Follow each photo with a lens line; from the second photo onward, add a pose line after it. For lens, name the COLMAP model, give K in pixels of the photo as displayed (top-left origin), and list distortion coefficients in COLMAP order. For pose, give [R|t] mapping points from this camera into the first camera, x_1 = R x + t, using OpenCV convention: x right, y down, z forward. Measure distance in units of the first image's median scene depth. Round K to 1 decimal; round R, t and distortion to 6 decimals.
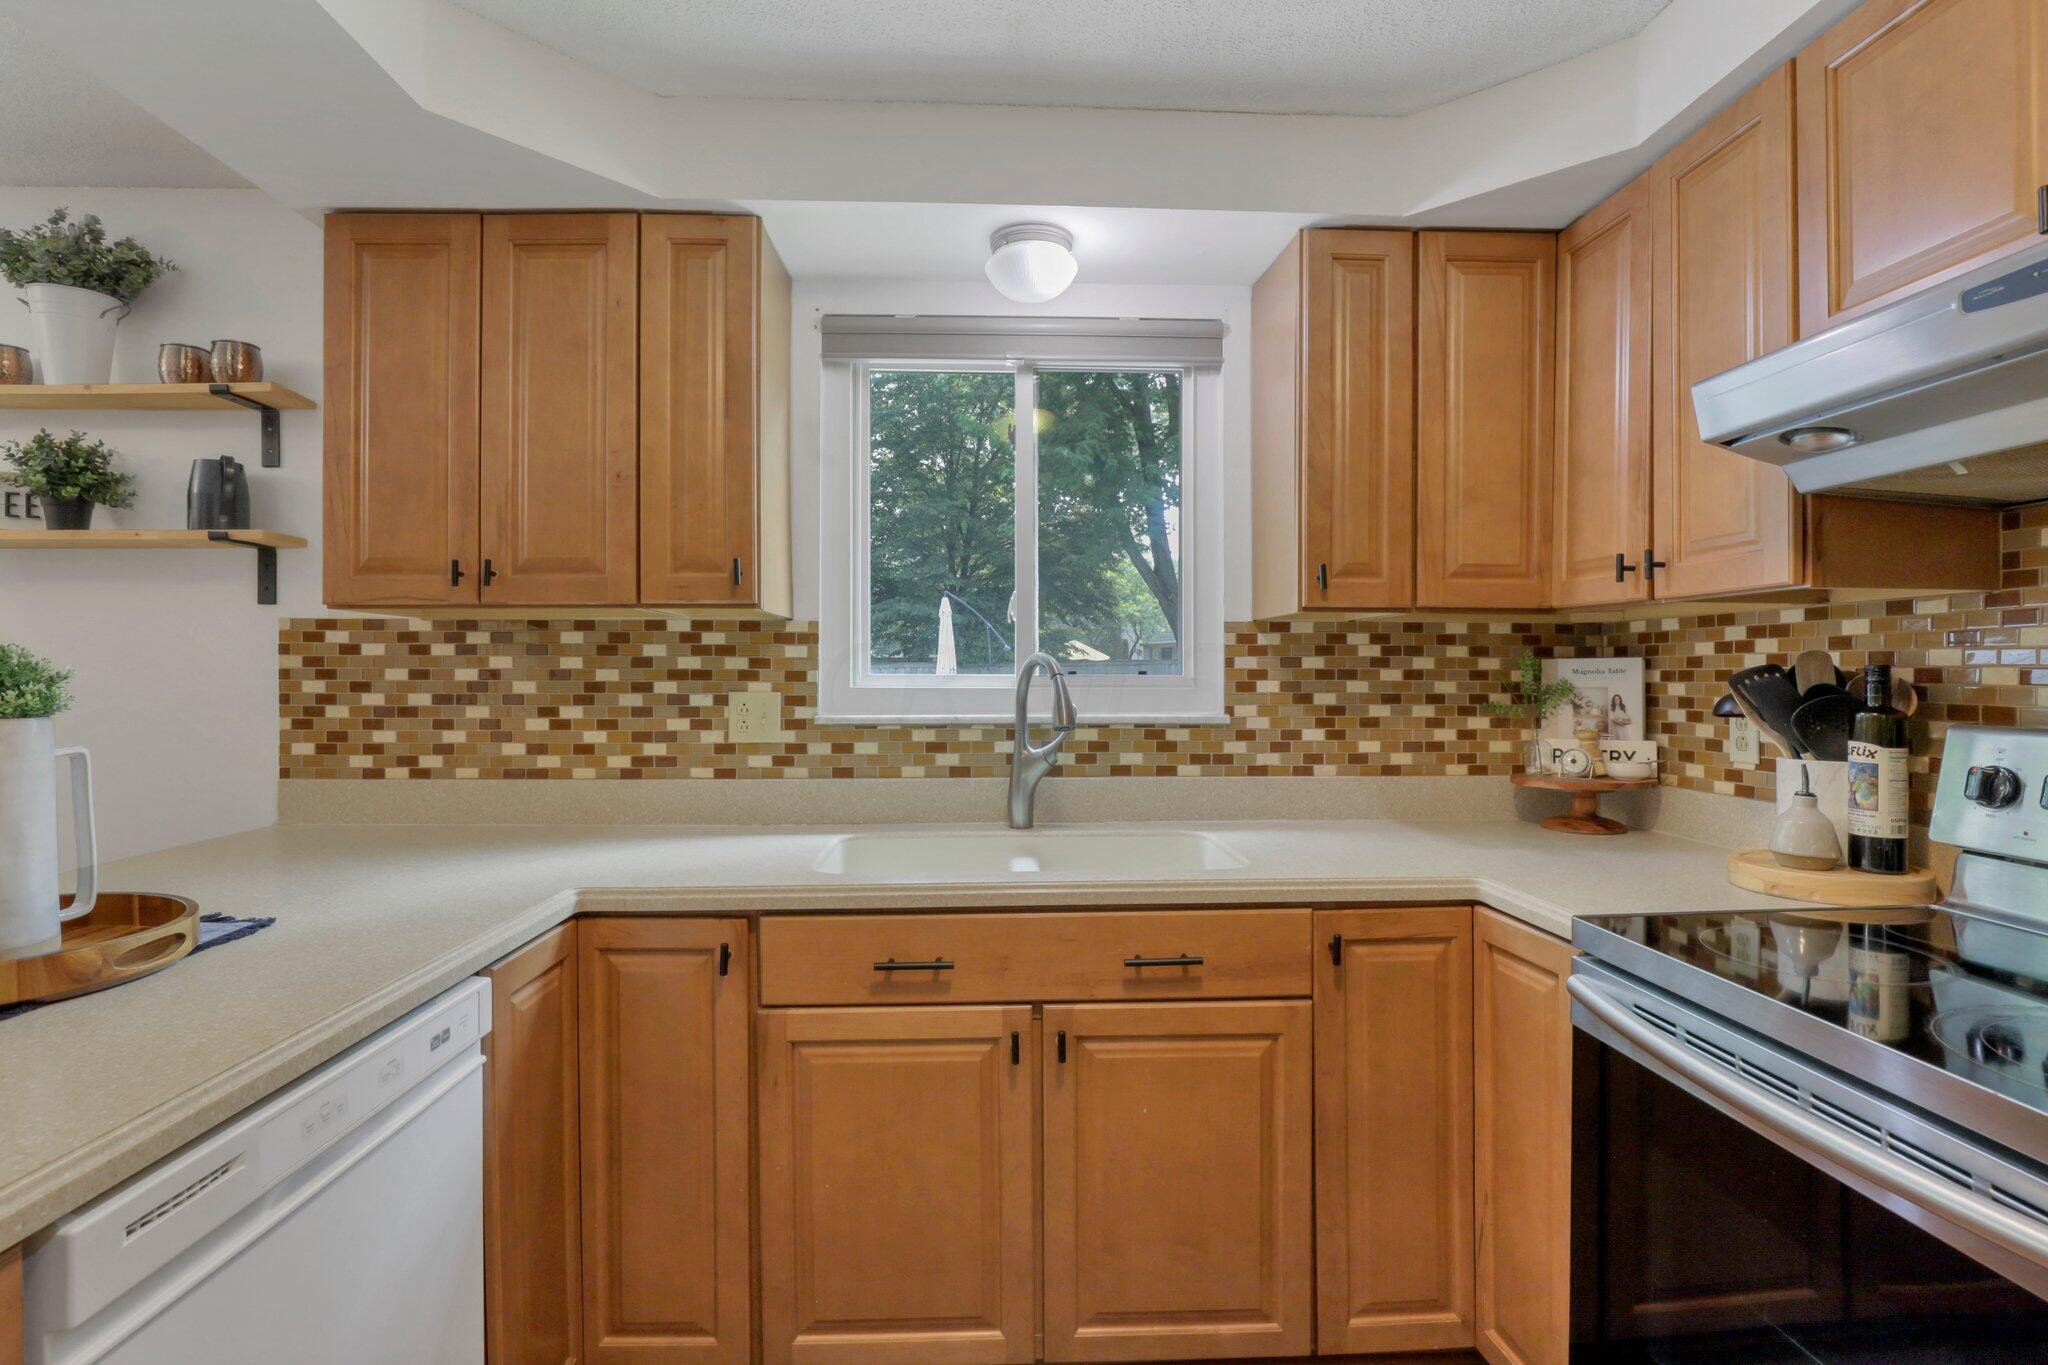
lens RADIAL K [[972.7, 0, 1021.9], [0, 972.7, 689.8], [0, 0, 1]] dist [-0.035193, 0.007958]
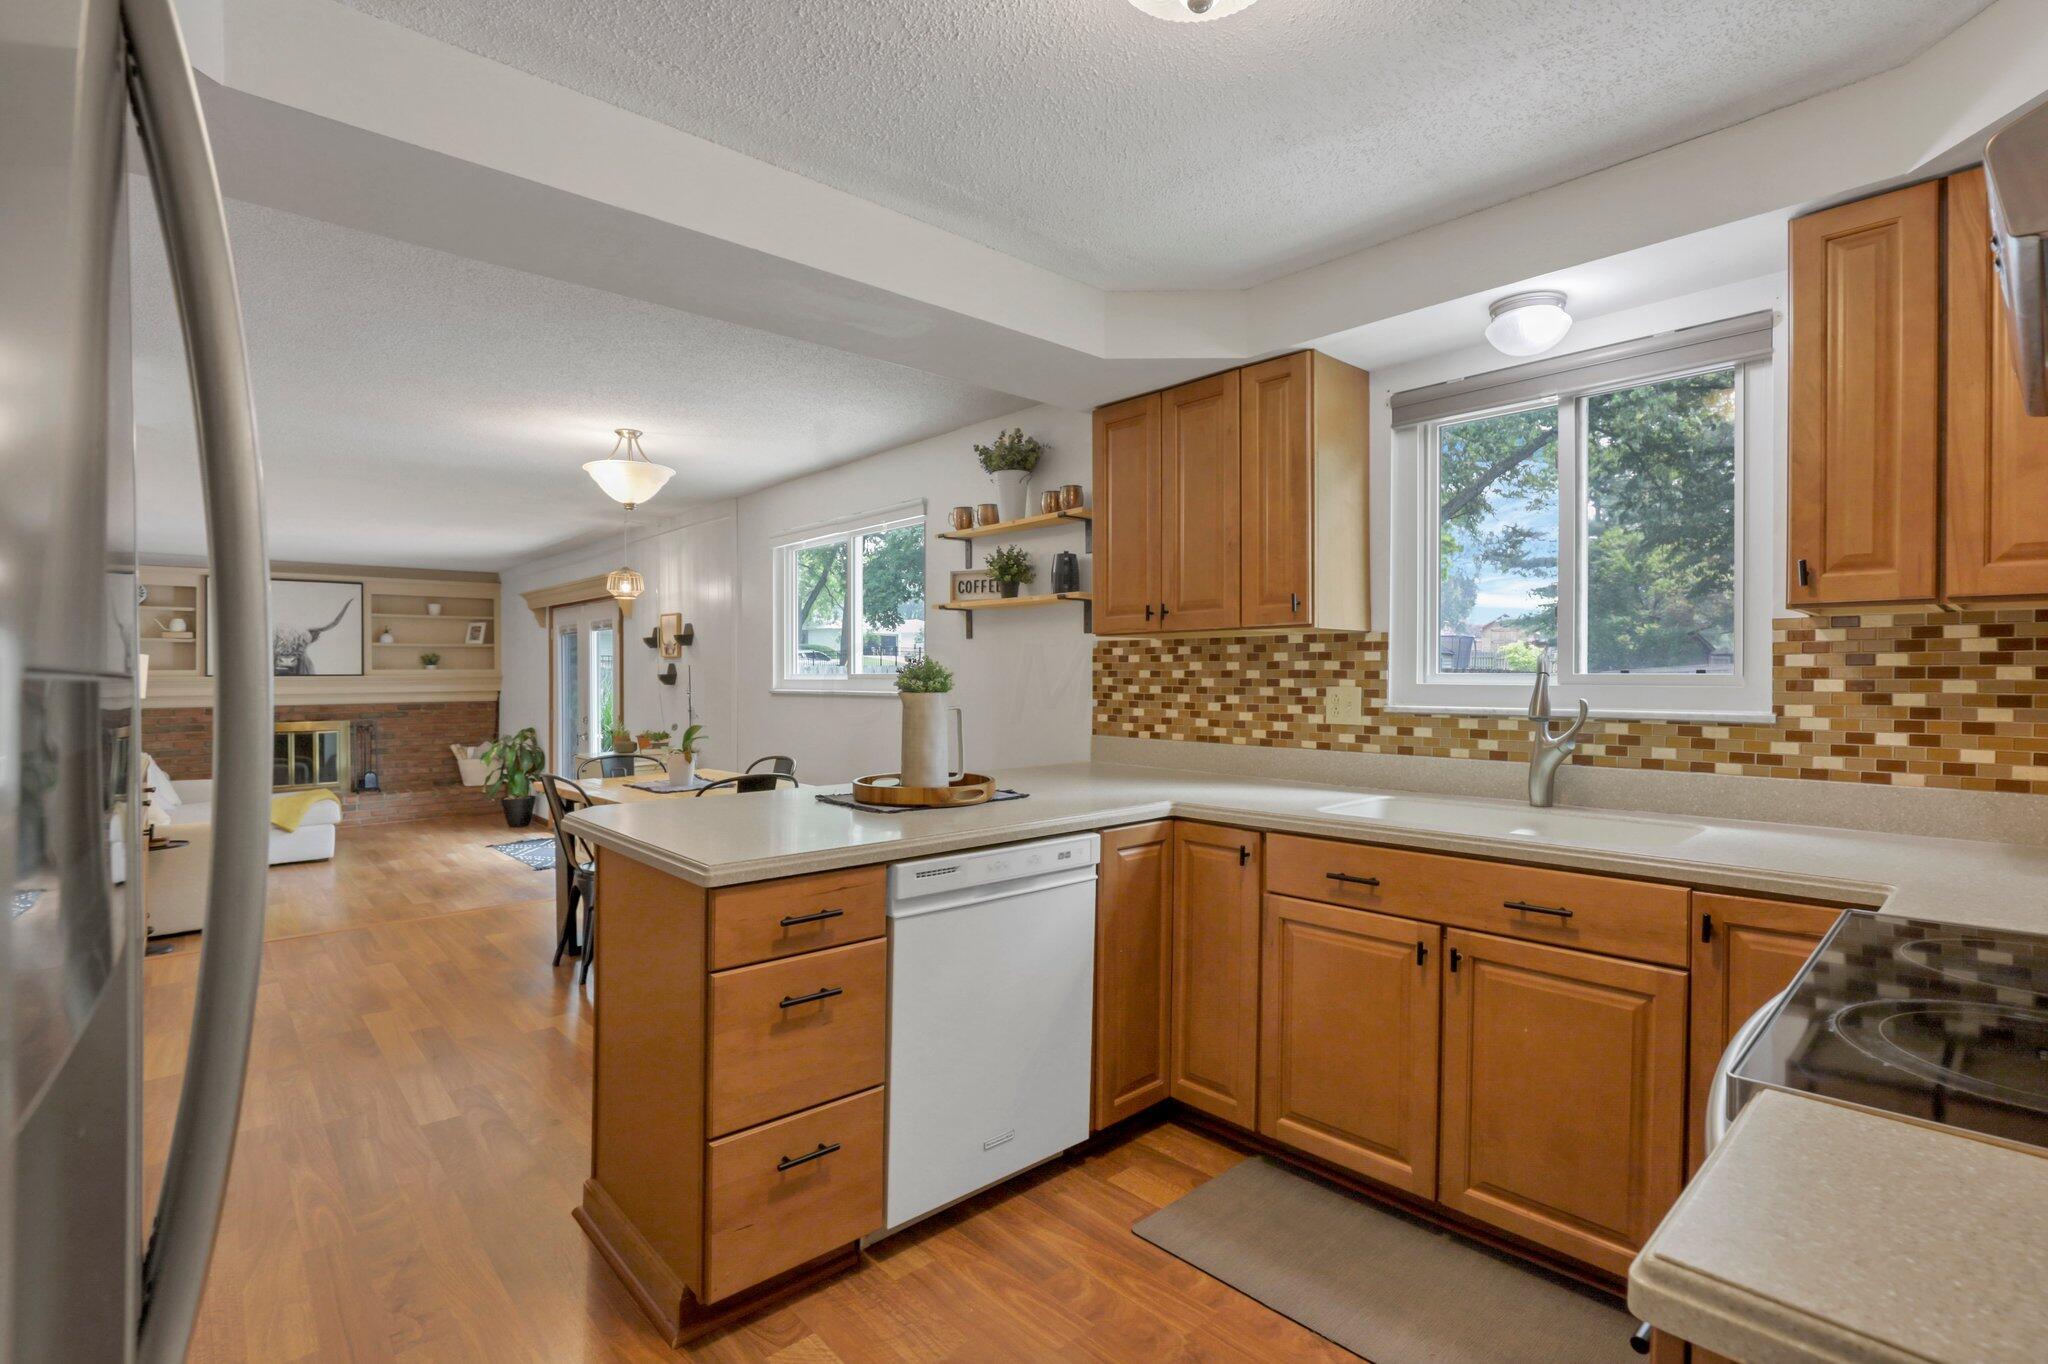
lens RADIAL K [[951.5, 0, 1053.0], [0, 951.5, 695.9], [0, 0, 1]] dist [-0.031354, 0.007142]
pose [[0.655846, 0.015662, -0.754732, 0.458178], [-0.010958, 0.999877, 0.011227, 0.004809], [0.754815, 0.000907, 0.655937, -0.169082]]
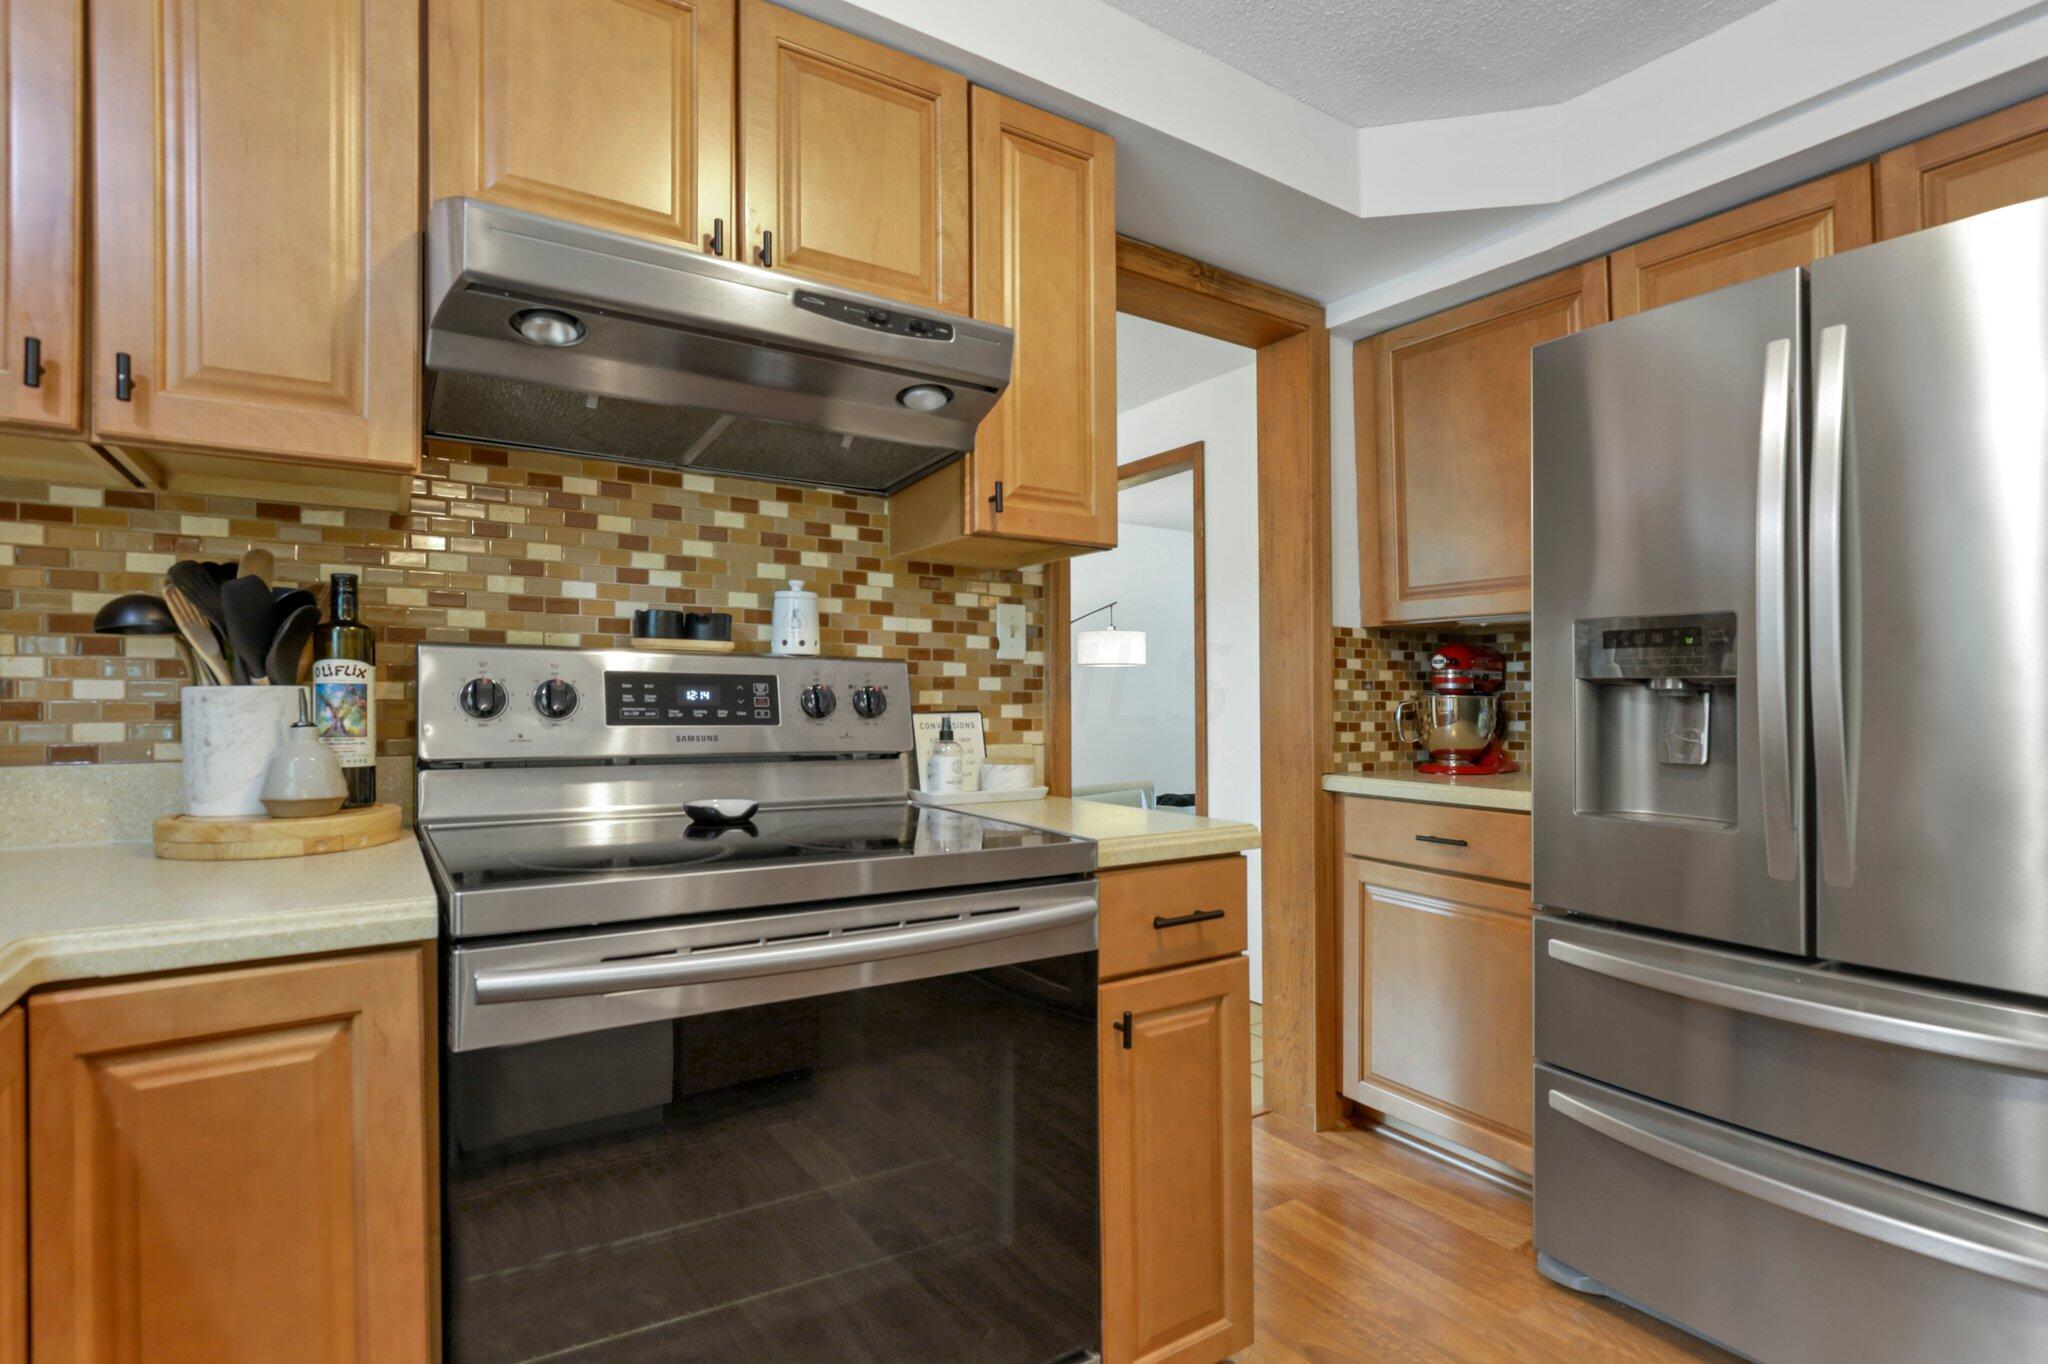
lens RADIAL K [[996.7, 0, 1029.3], [0, 996.7, 700.5], [0, 0, 1]] dist [0.000367, 0.000197]
pose [[-0.526526, -0.001155, 0.850158, -0.149220], [0.012233, 0.999885, 0.008935, 0.060707], [-0.850071, 0.015105, -0.526451, 0.630564]]
